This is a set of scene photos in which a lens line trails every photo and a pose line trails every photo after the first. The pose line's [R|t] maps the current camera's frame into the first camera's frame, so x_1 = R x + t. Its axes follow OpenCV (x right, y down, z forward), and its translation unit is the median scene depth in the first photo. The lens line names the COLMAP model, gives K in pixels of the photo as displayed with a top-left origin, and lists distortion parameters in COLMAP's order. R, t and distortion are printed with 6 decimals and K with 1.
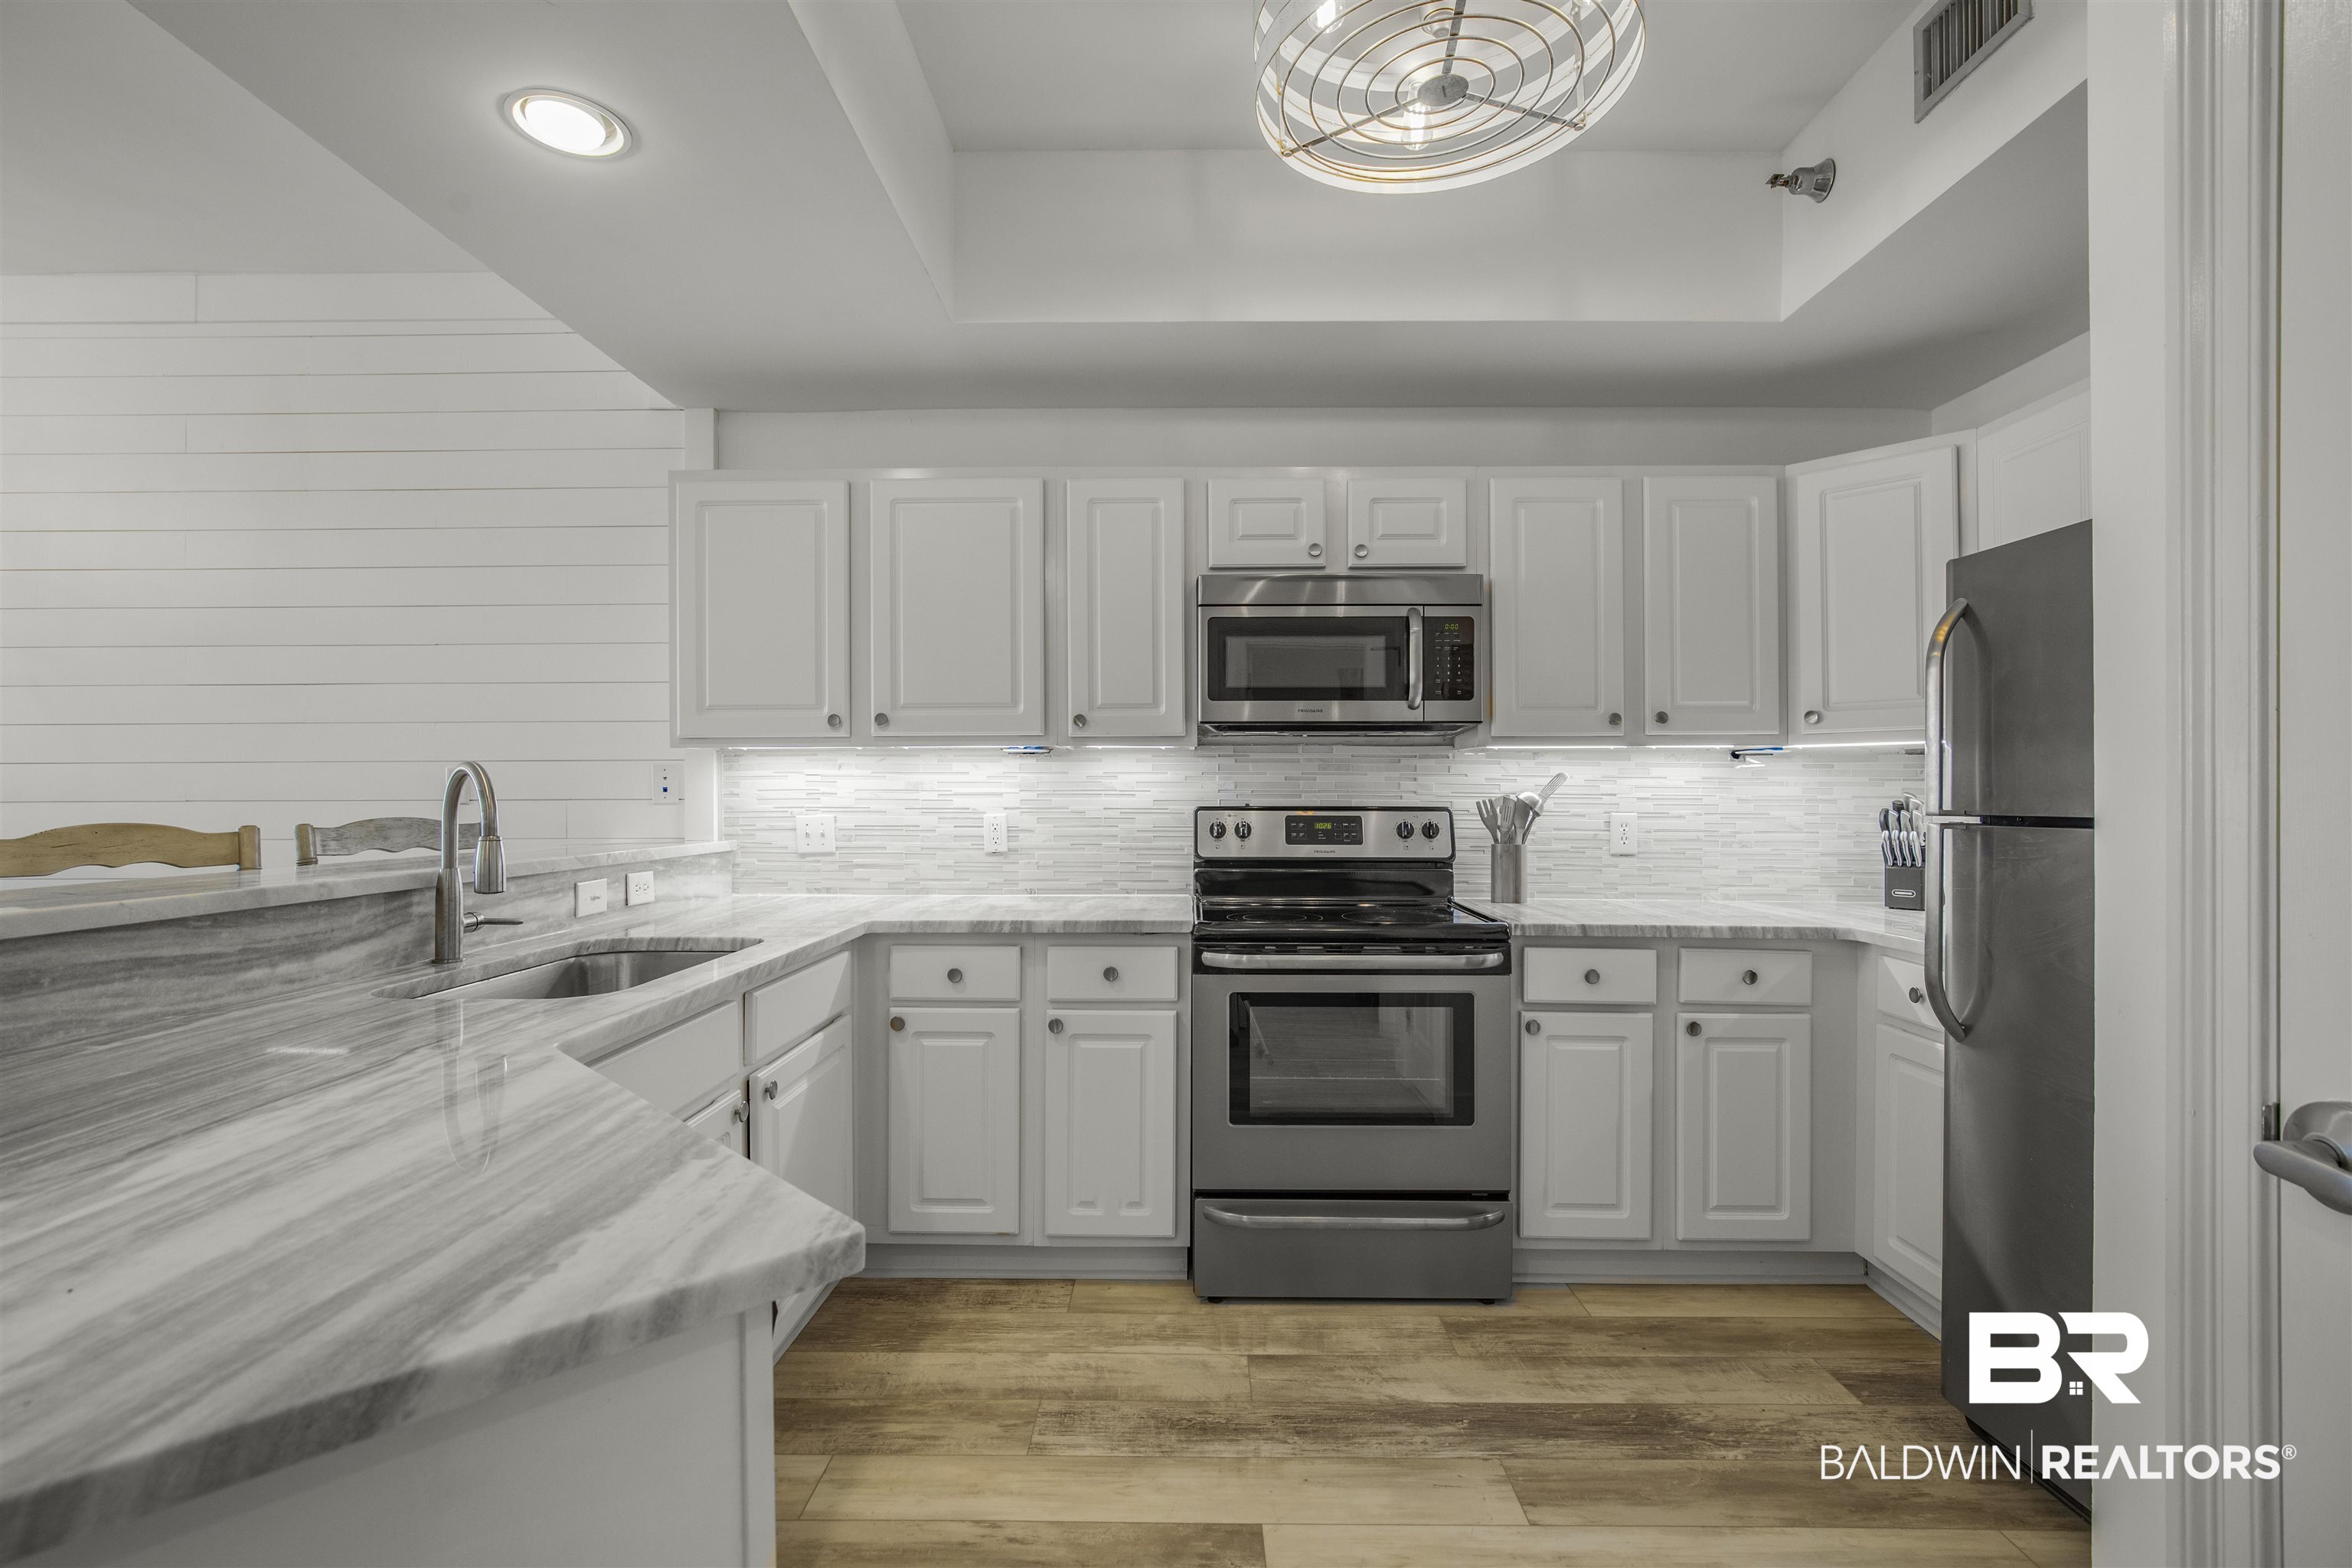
lens RADIAL K [[1072.9, 0, 1172.3], [0, 1072.9, 792.0], [0, 0, 1]] dist [-0.026737, 0.003957]
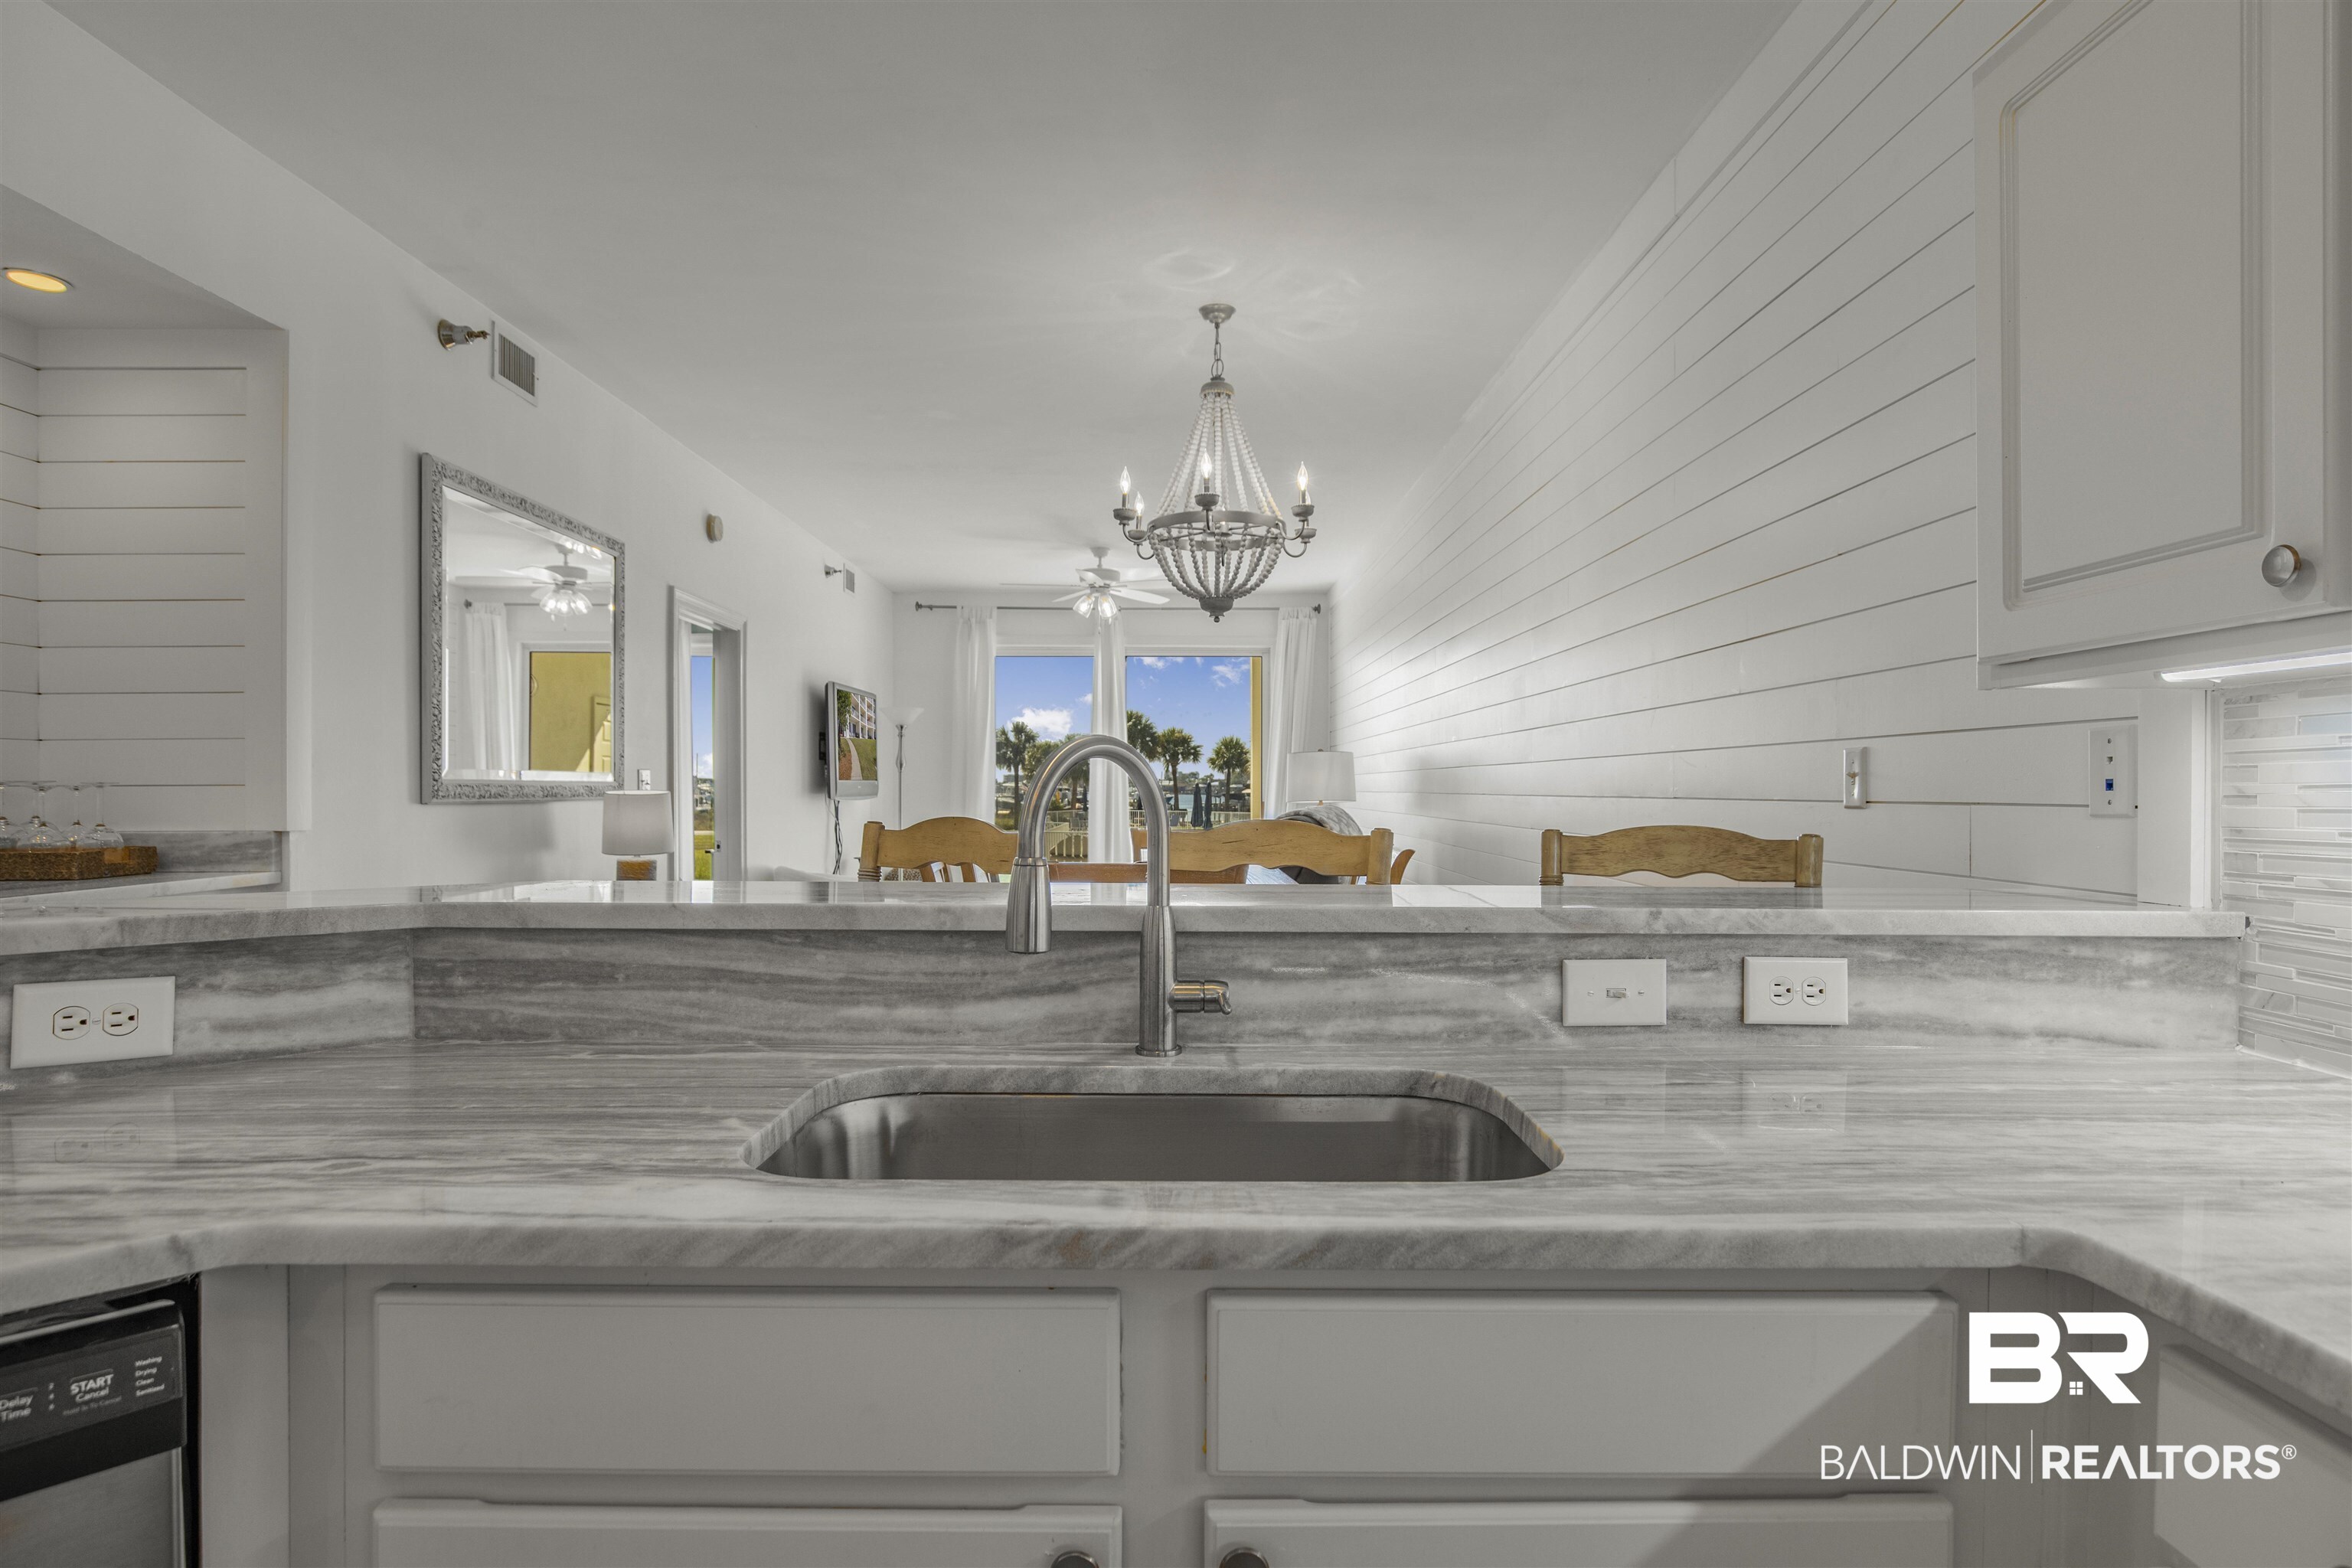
lens RADIAL K [[1241.0, 0, 1163.0], [0, 1241.0, 793.5], [0, 0, 1]] dist [-0.010354, -0.000650]
pose [[0.012514, 0.007667, -0.999892, 0.045053], [-0.002876, 0.999967, 0.007631, -0.001291], [0.999918, 0.002780, 0.012536, 0.676190]]
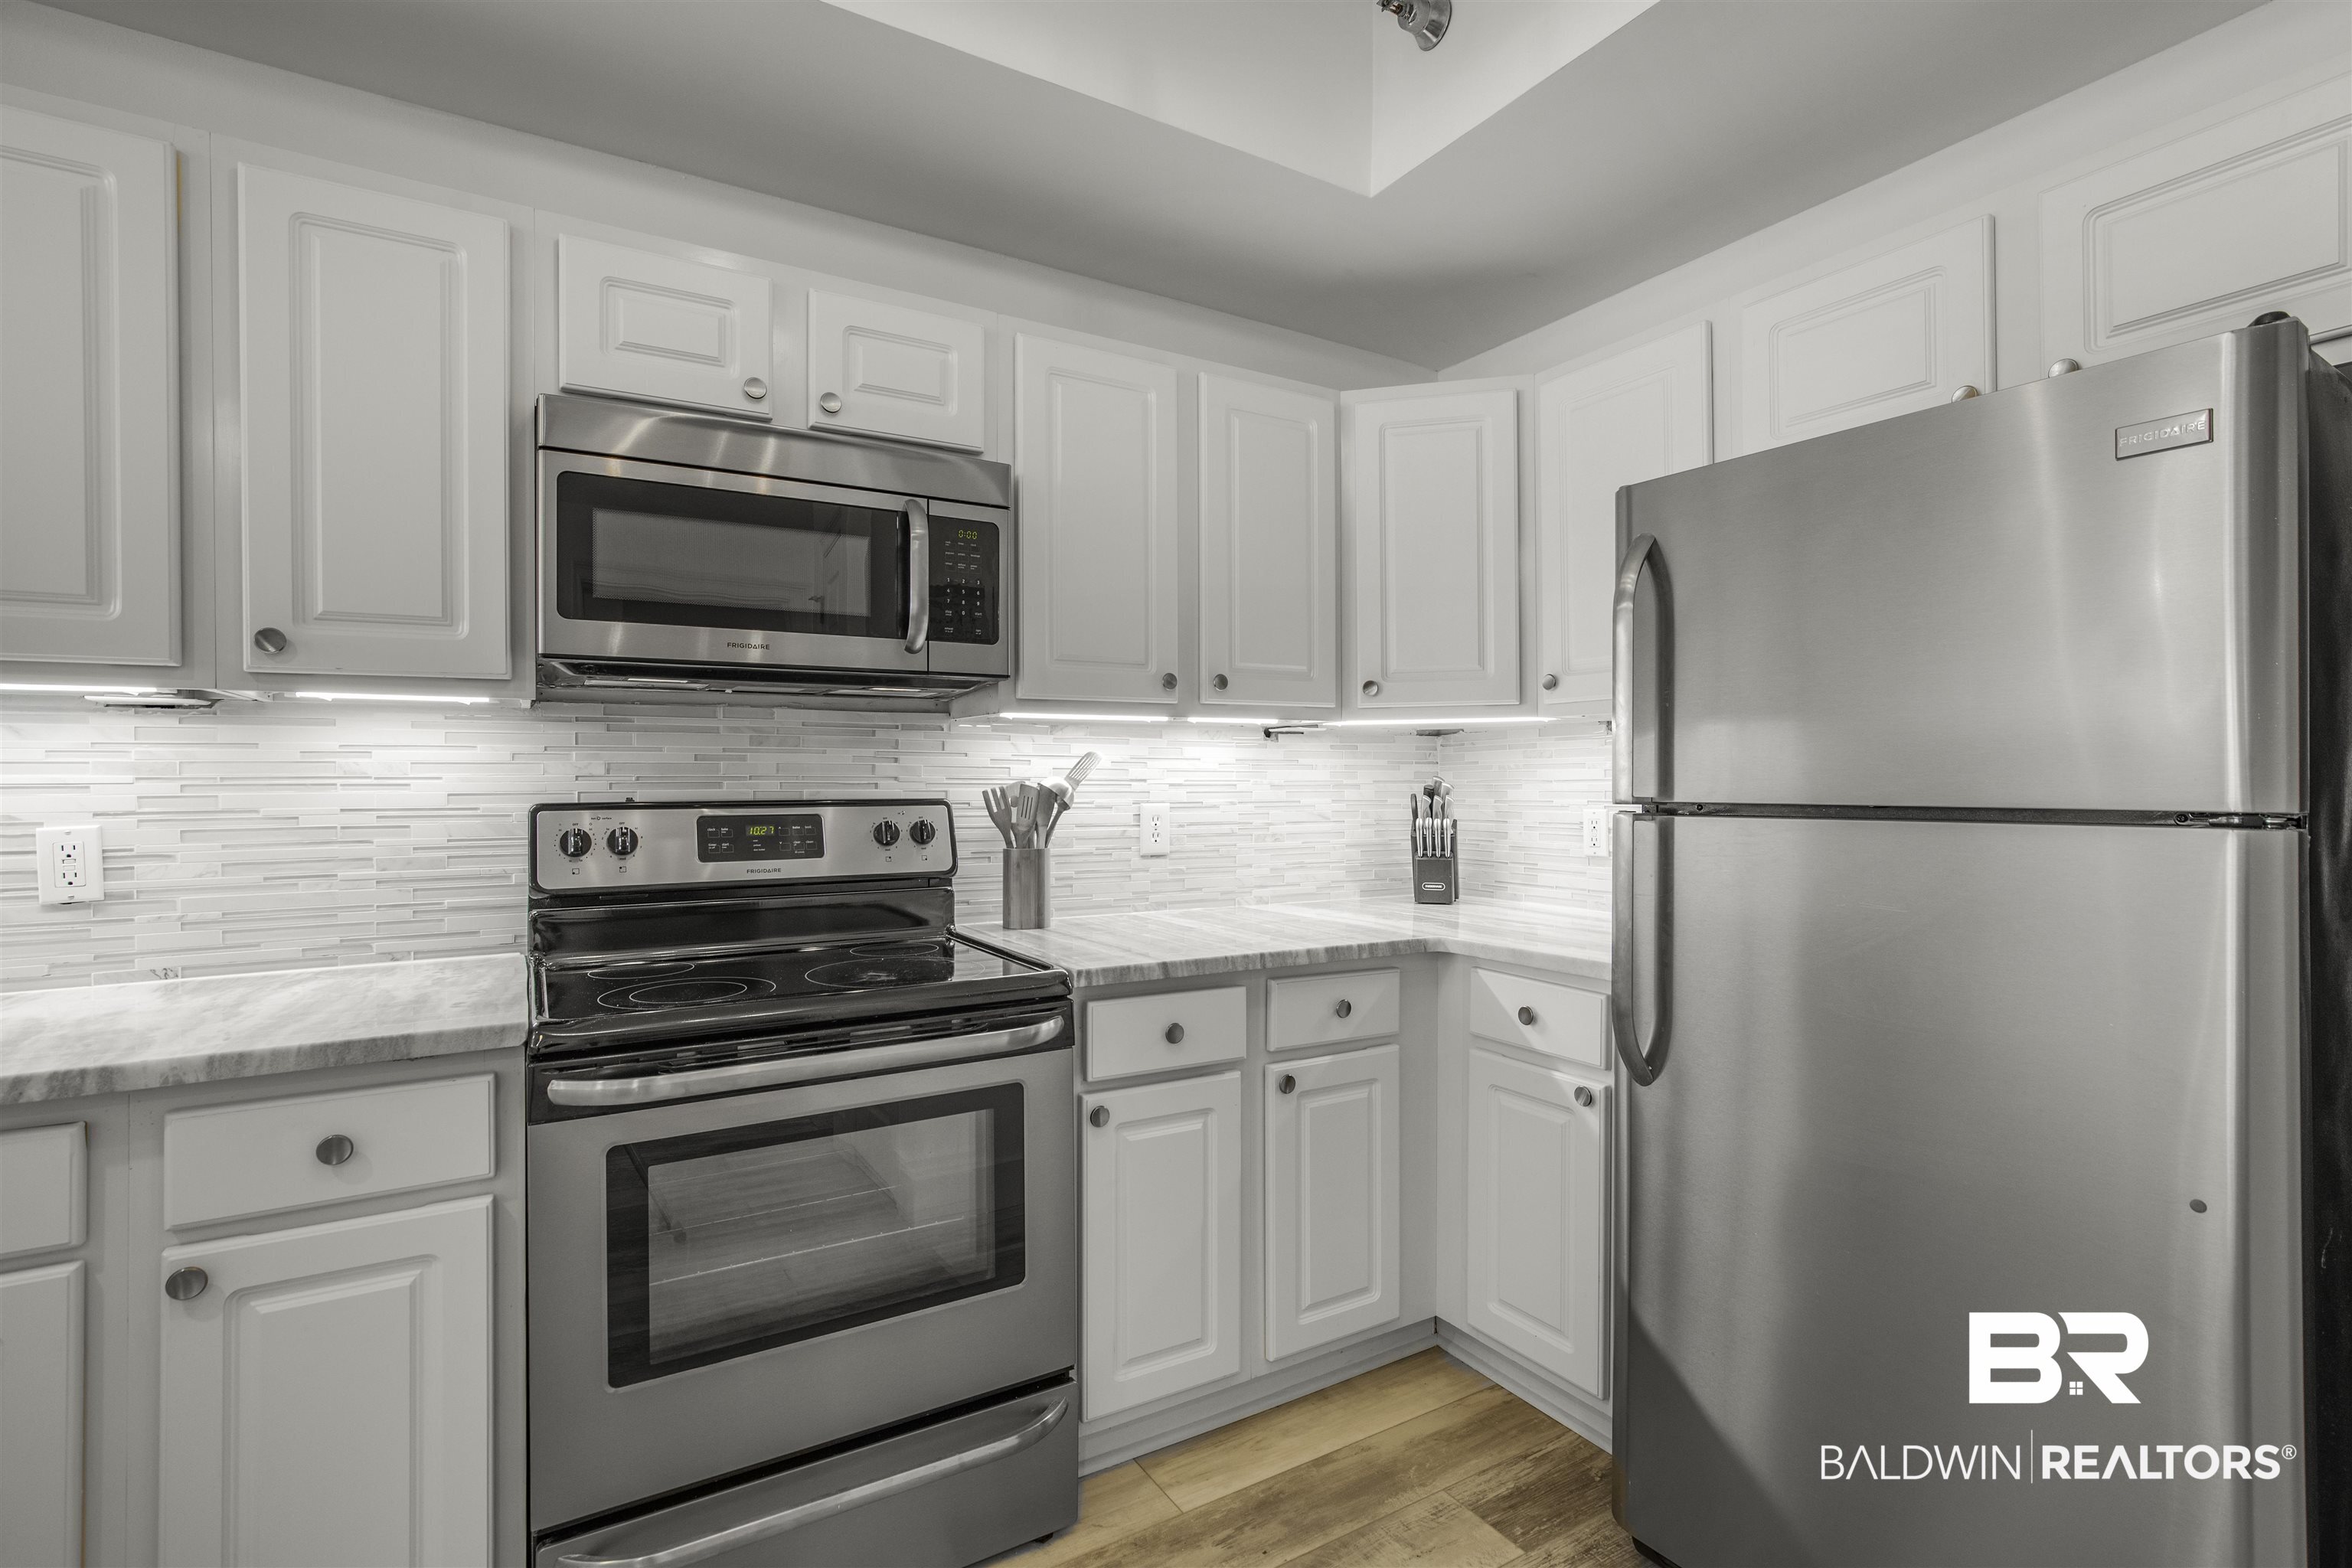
lens RADIAL K [[1072.9, 0, 1178.3], [0, 1072.9, 768.2], [0, 0, 1]] dist [-0.026737, 0.003957]
pose [[0.843365, 0.000773, 0.537340, 0.008530], [0.004280, 0.999958, -0.008157, 0.000254], [-0.537324, 0.009179, 0.843326, 0.353892]]
